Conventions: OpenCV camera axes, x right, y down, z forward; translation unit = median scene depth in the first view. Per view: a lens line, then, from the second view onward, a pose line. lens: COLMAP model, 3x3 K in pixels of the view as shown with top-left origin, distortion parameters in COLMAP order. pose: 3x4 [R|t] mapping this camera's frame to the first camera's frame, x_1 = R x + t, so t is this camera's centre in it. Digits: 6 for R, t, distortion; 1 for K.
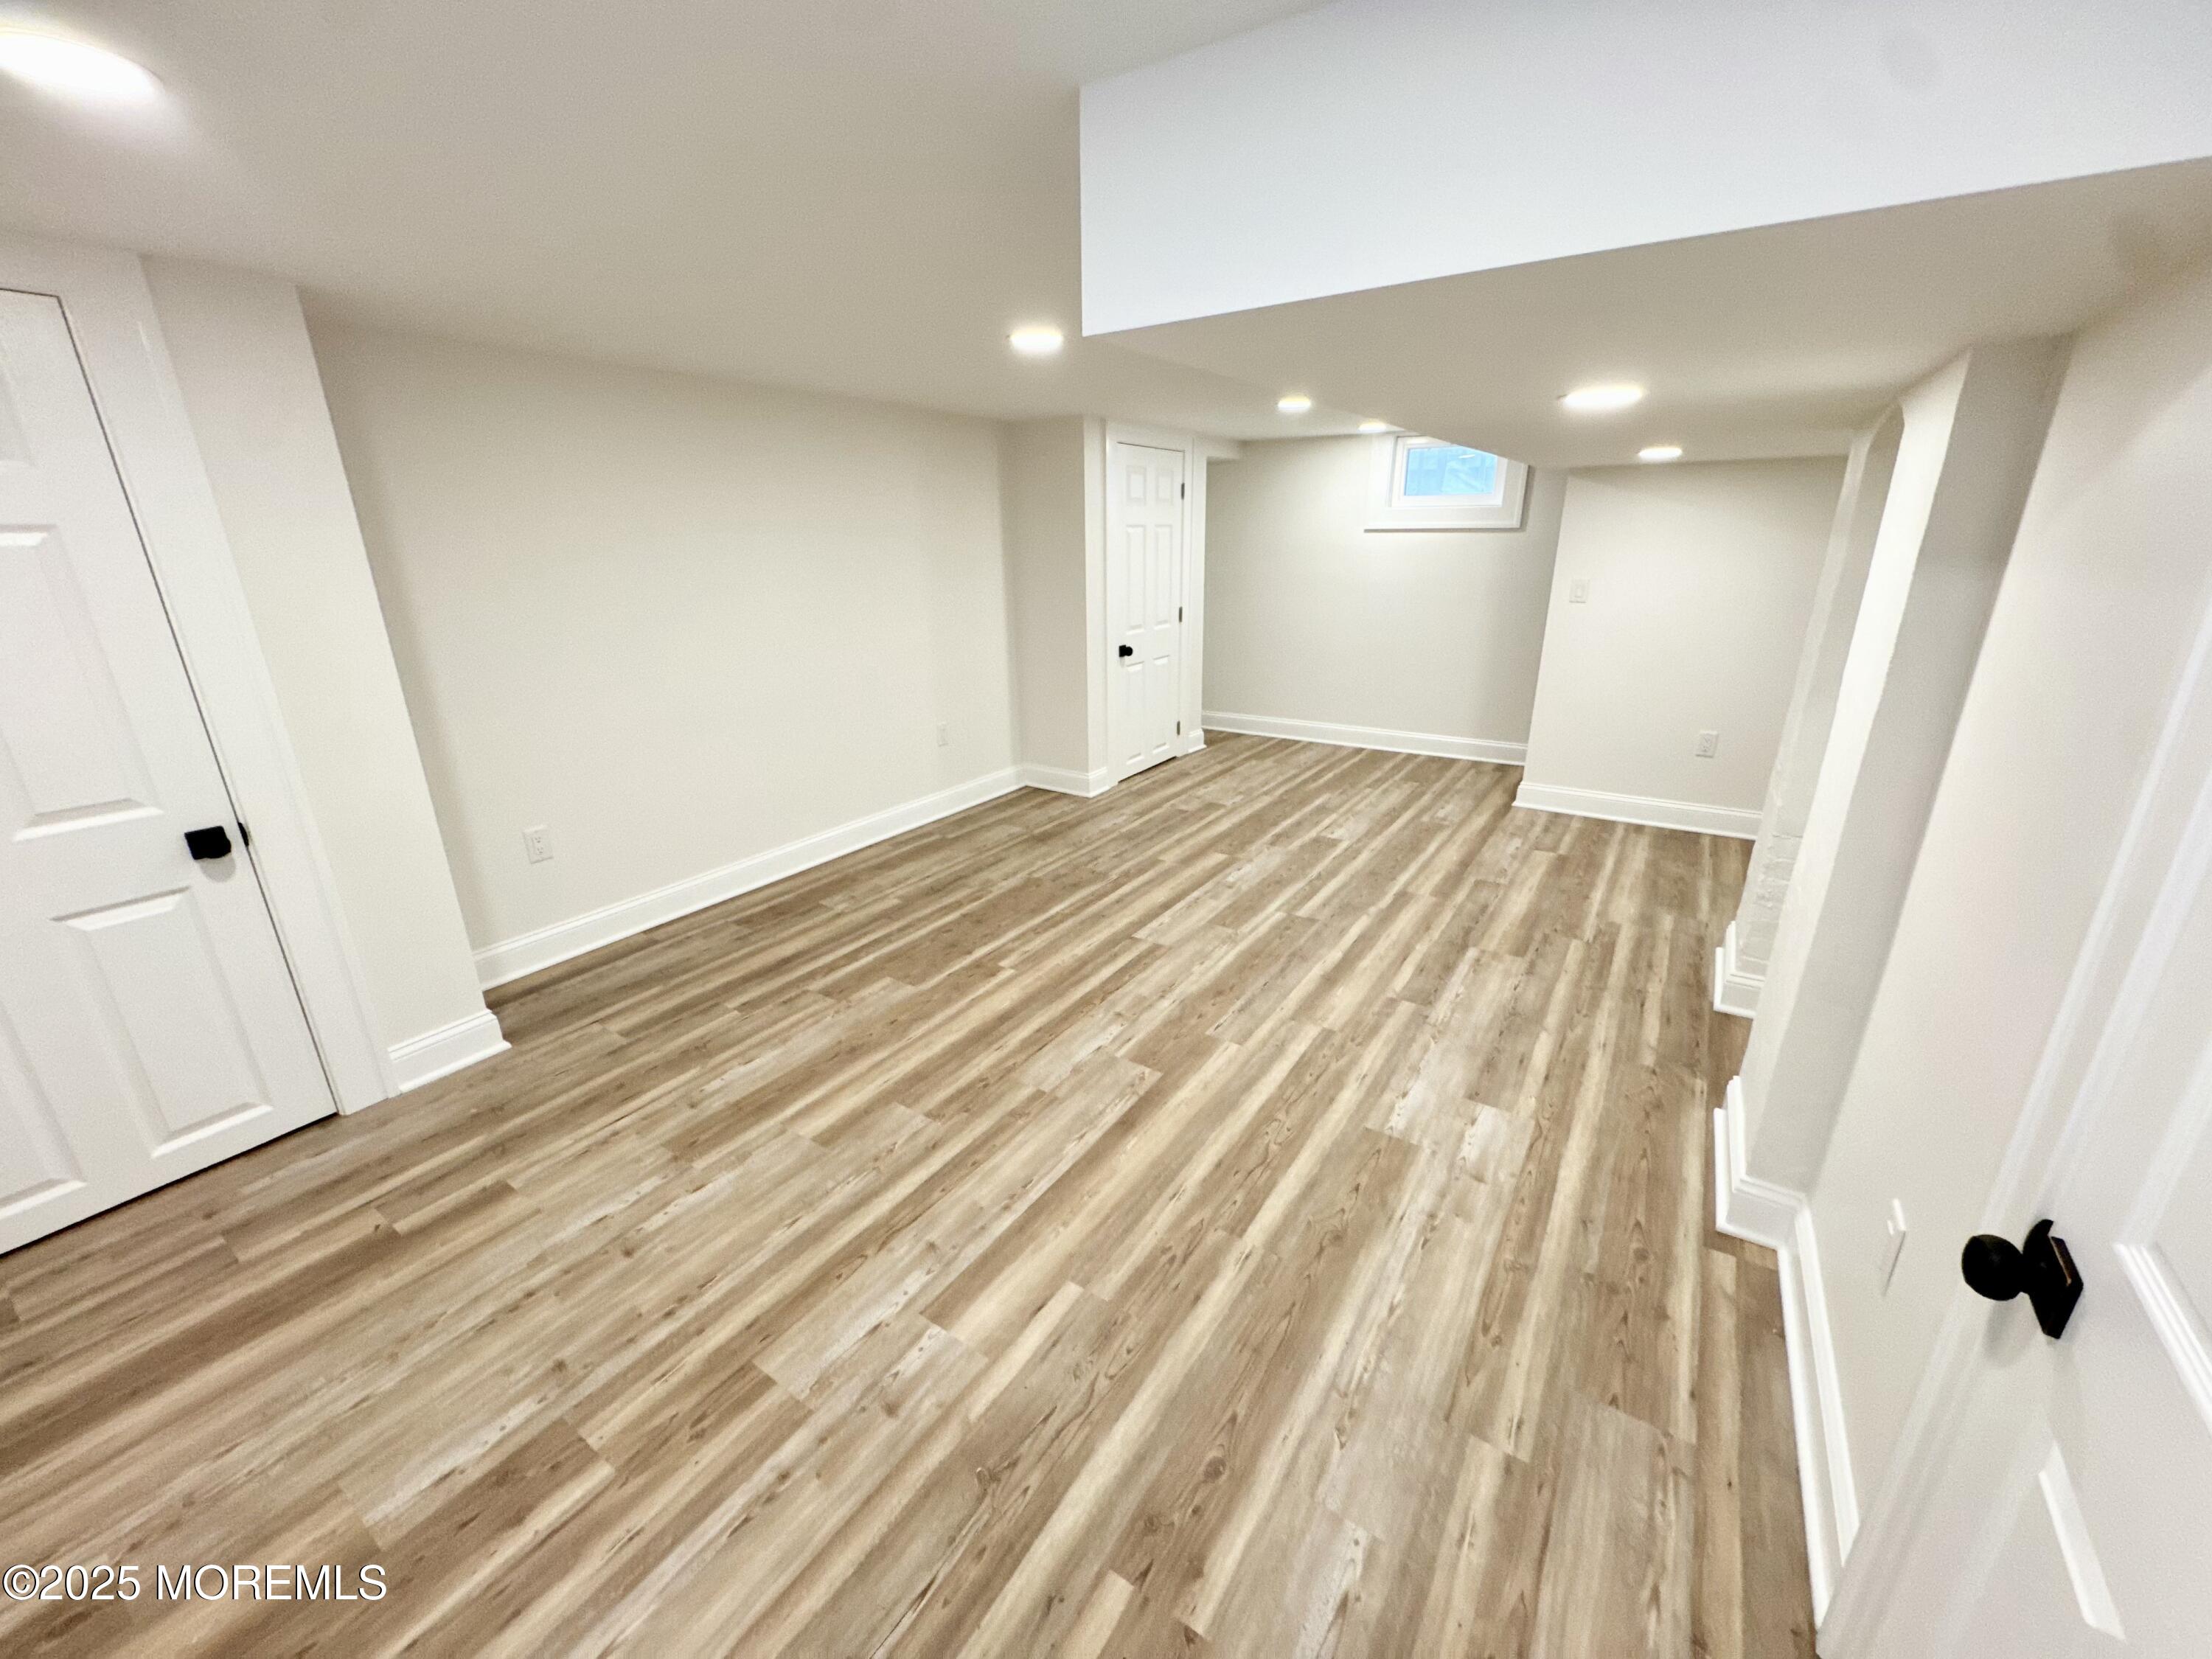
lens RADIAL K [[882.8, 0, 1104.4], [0, 882.8, 830.8], [0, 0, 1]] dist [-0.002775, -0.000074]
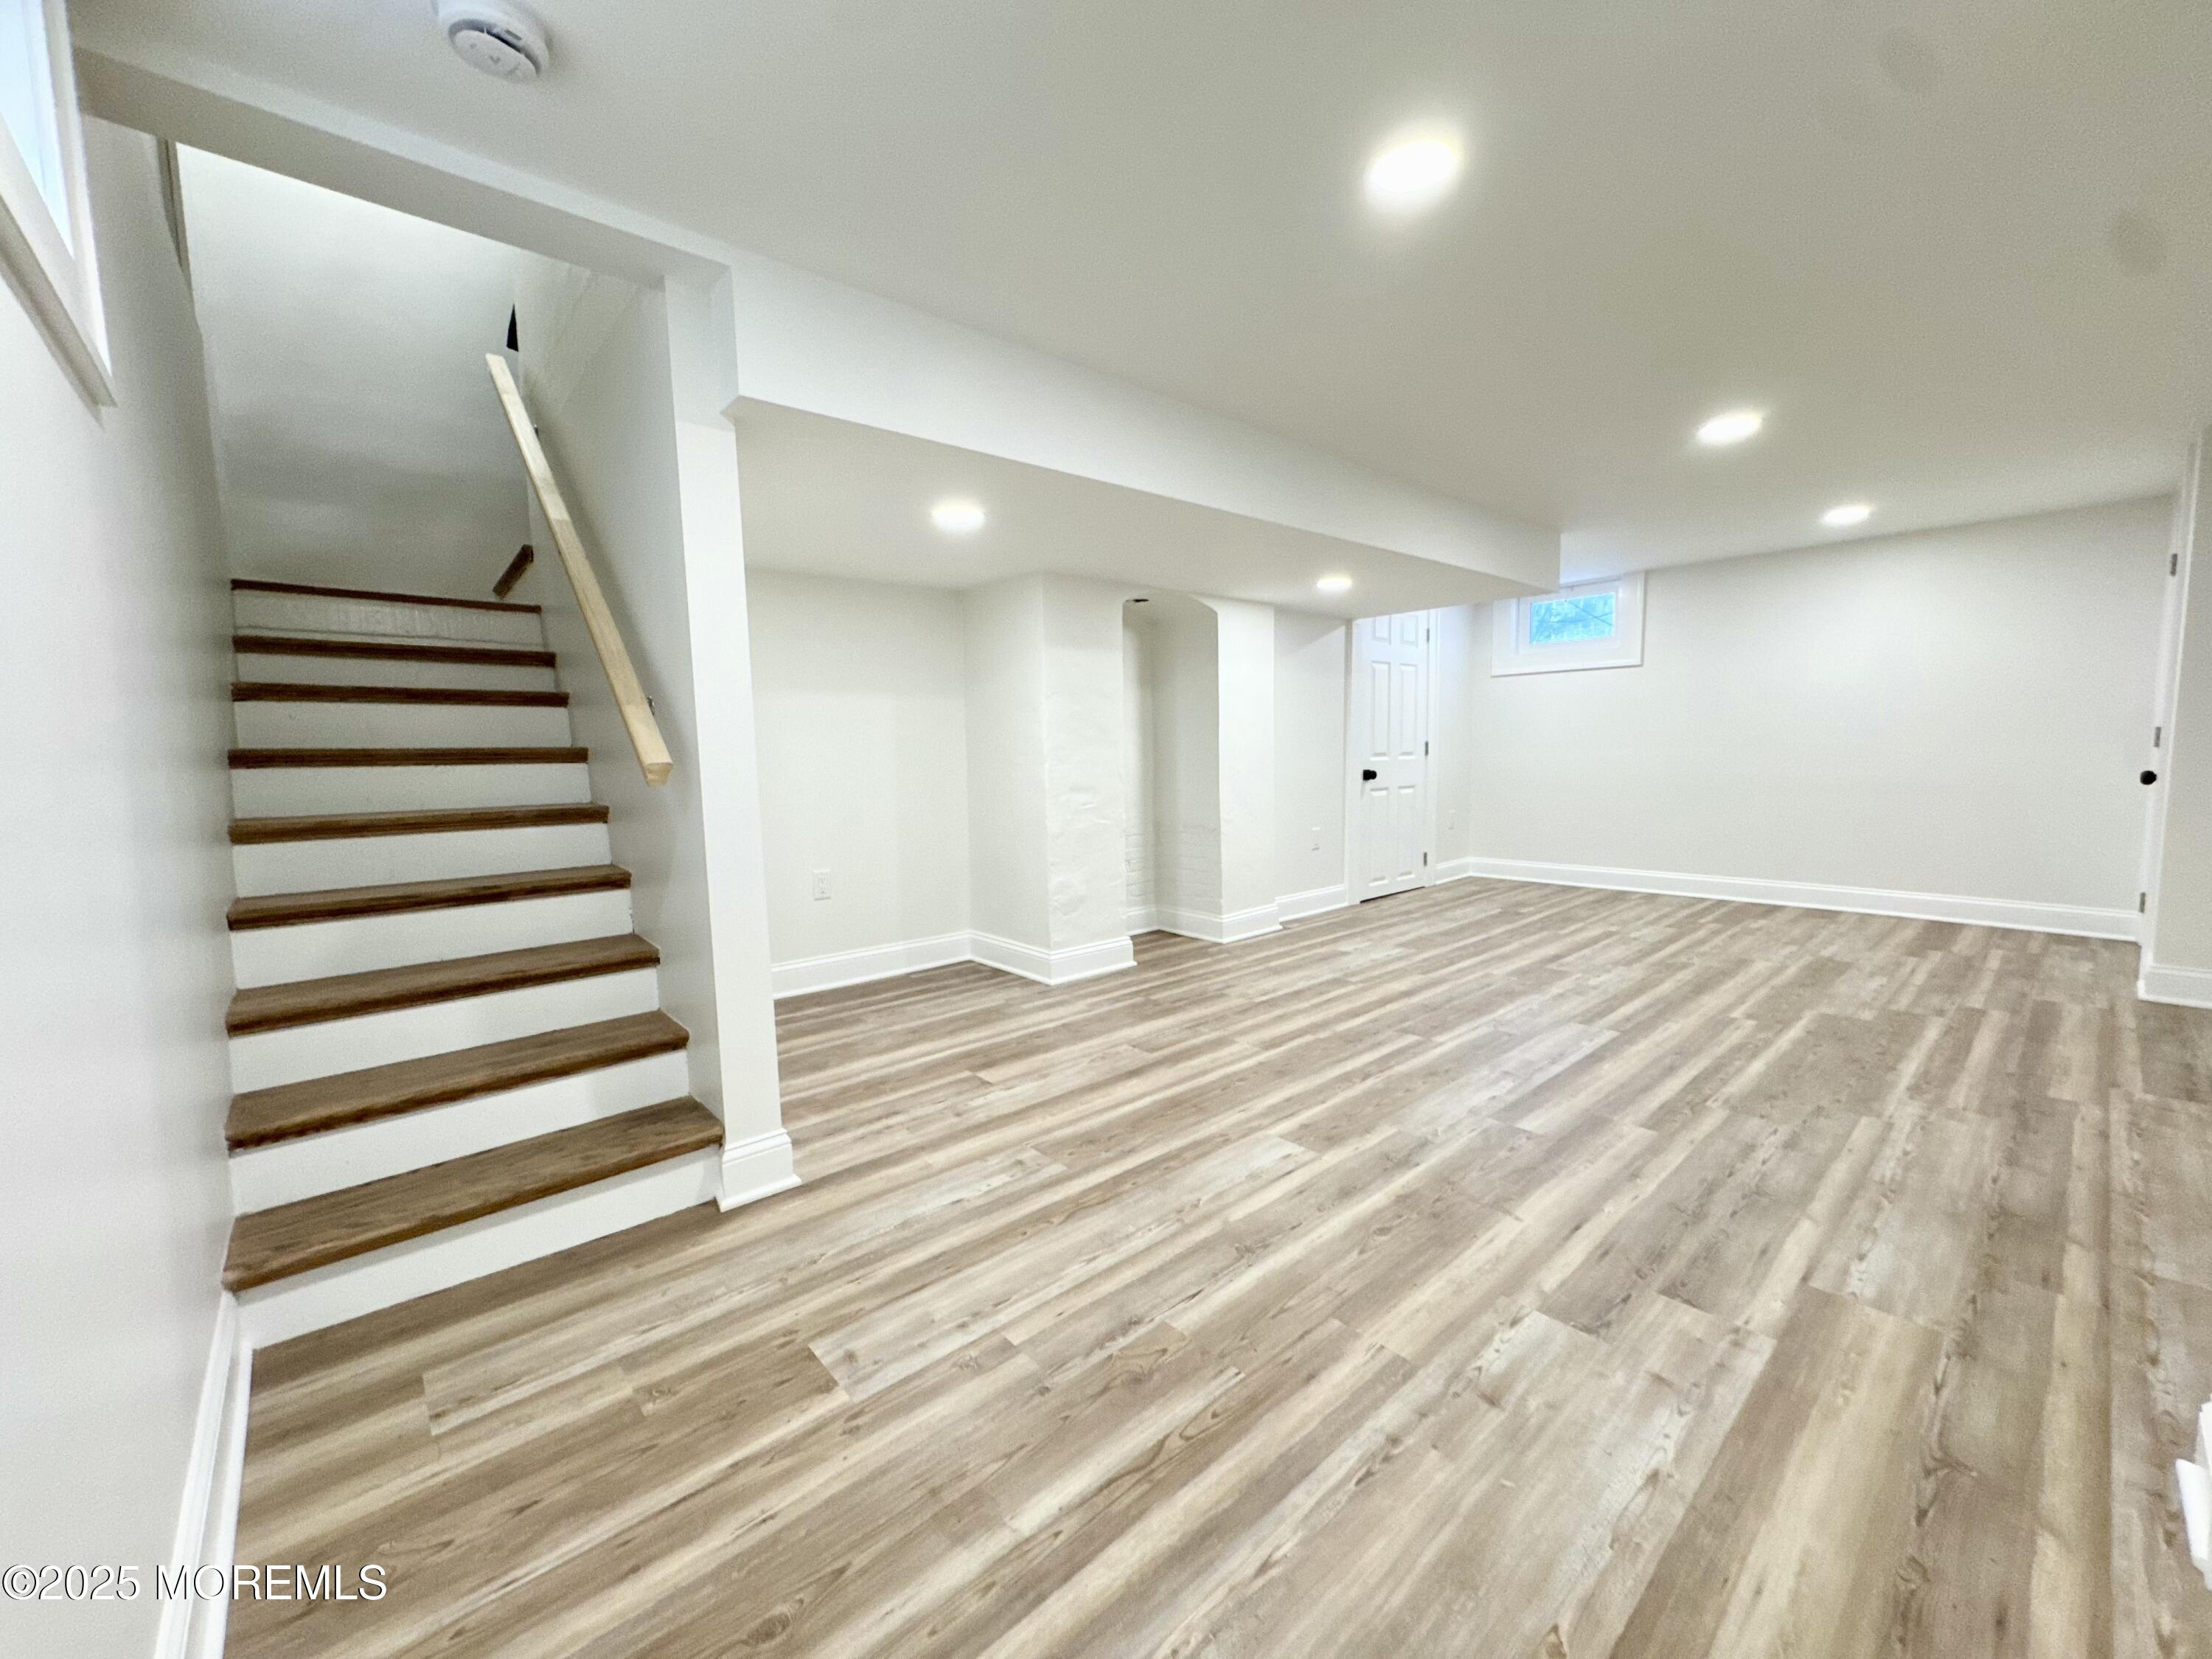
lens RADIAL K [[882.8, 0, 1104.9], [0, 882.8, 832.7], [0, 0, 1]] dist [-0.002775, -0.000074]
pose [[-0.965254, 0.005991, 0.261246, 0.276920], [0.113991, 0.909256, 0.400325, -0.442911], [-0.235141, 0.416195, -0.878345, 1.675726]]
